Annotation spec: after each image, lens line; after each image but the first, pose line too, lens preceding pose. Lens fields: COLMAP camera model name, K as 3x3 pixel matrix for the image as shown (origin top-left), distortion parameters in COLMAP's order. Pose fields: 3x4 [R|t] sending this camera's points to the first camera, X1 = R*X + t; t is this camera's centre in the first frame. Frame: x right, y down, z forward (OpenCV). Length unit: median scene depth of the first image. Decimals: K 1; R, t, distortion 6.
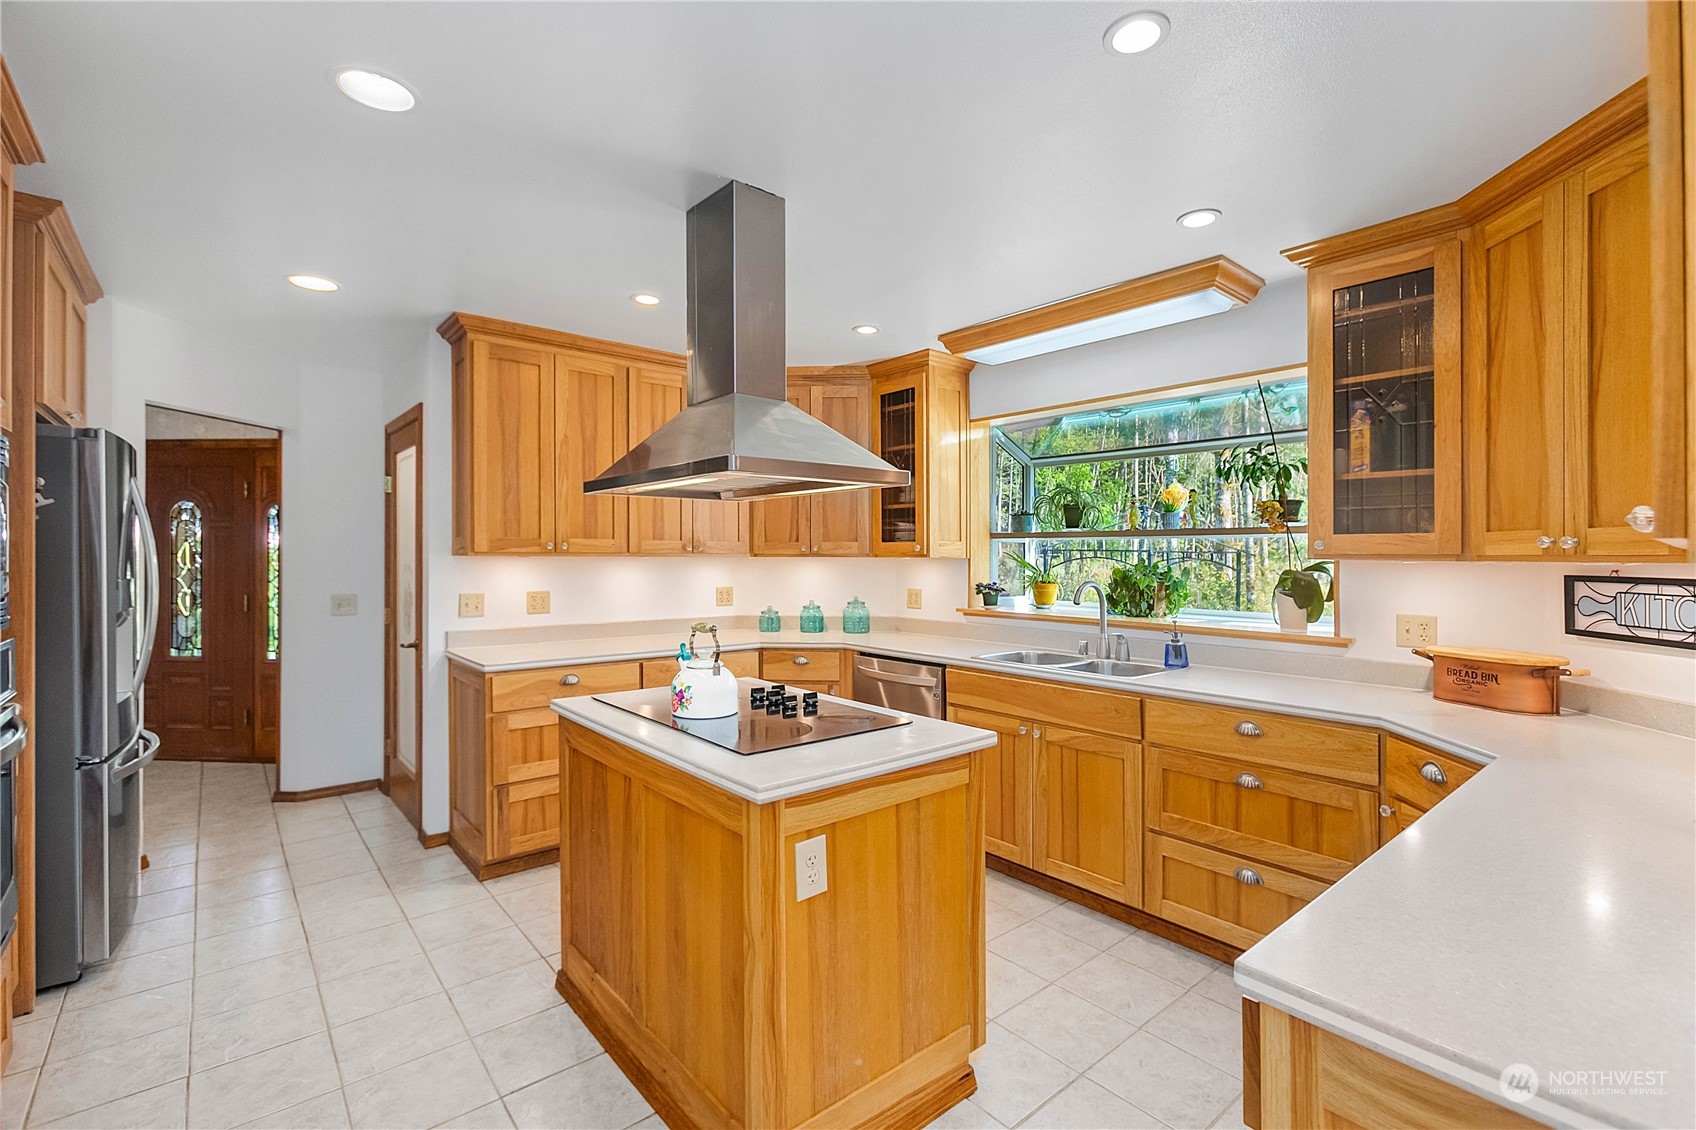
lens RADIAL K [[761.7, 0, 850.5], [0, 761.7, 557.2], [0, 0, 1]] dist [-0.007256, 0.001026]
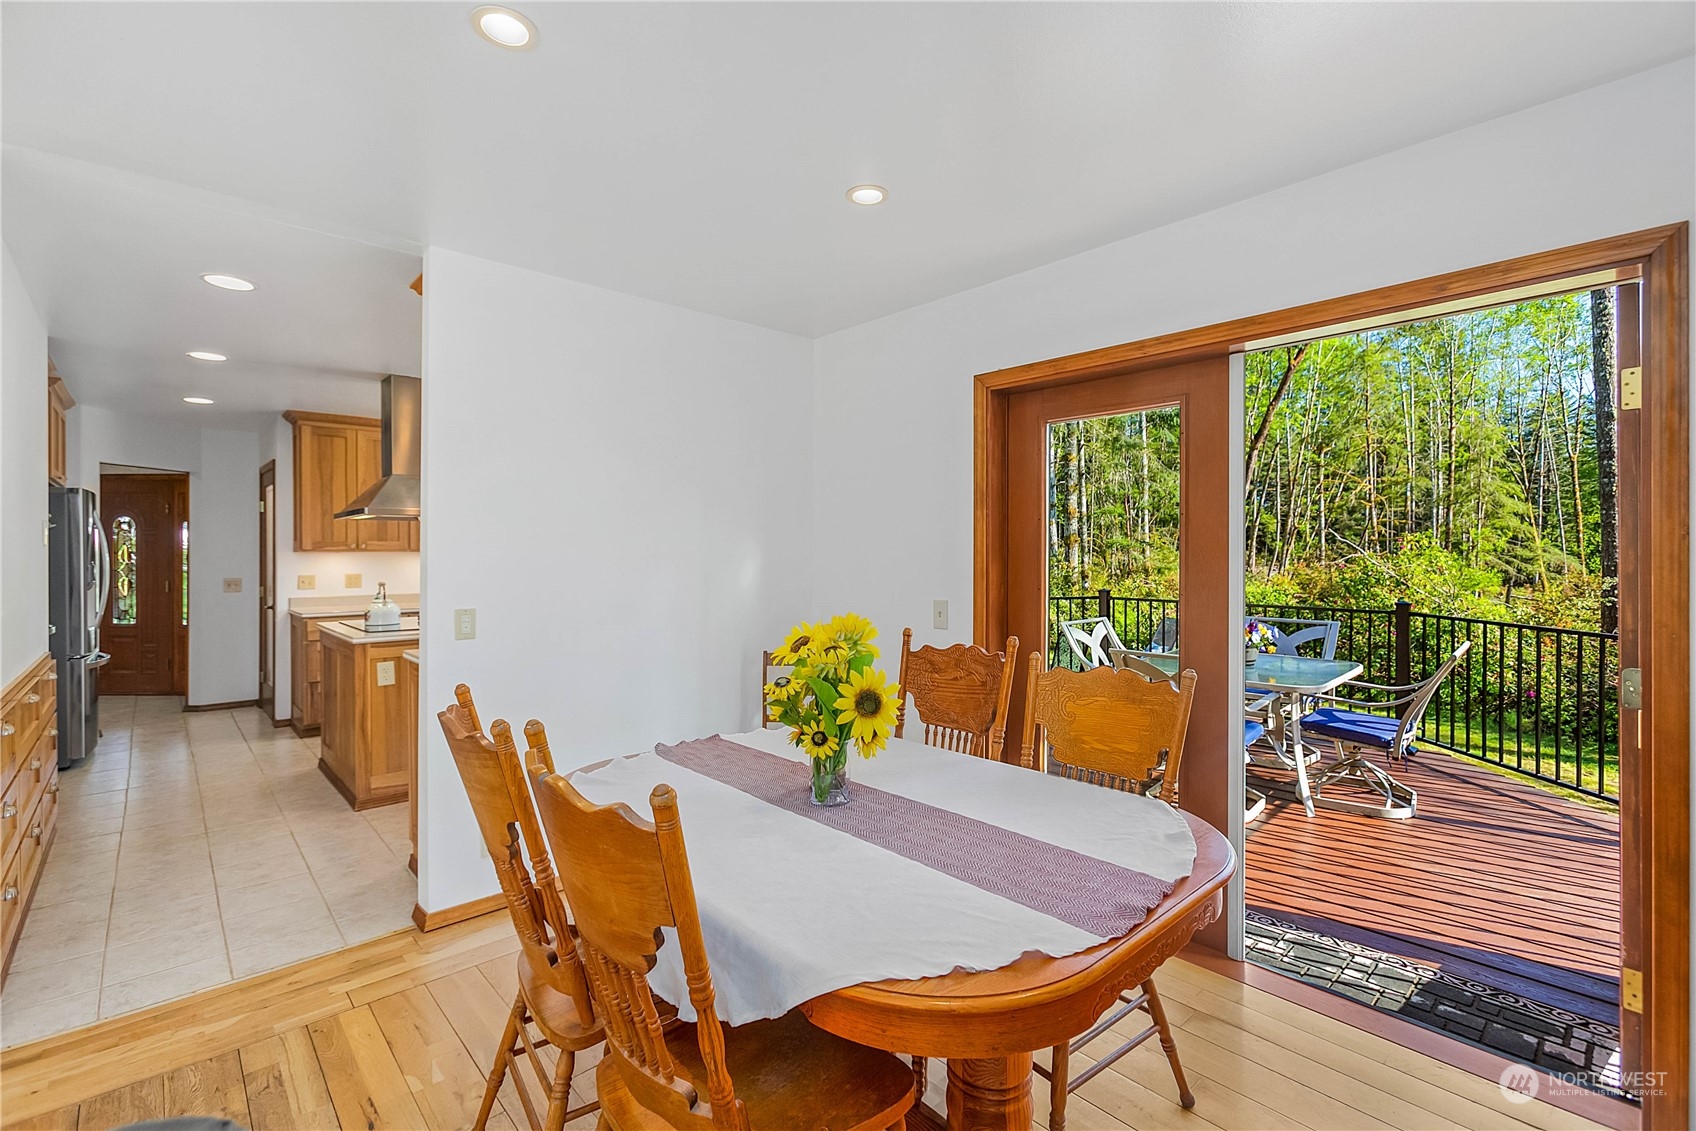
lens RADIAL K [[771.0, 0, 851.3], [0, 771.0, 548.1], [0, 0, 1]] dist [0.000761, 0.000326]
pose [[0.999280, -0.008205, 0.037045, 0.606971], [0.008500, 0.999933, -0.007817, 0.012325], [-0.036978, 0.008126, 0.999283, -0.698414]]
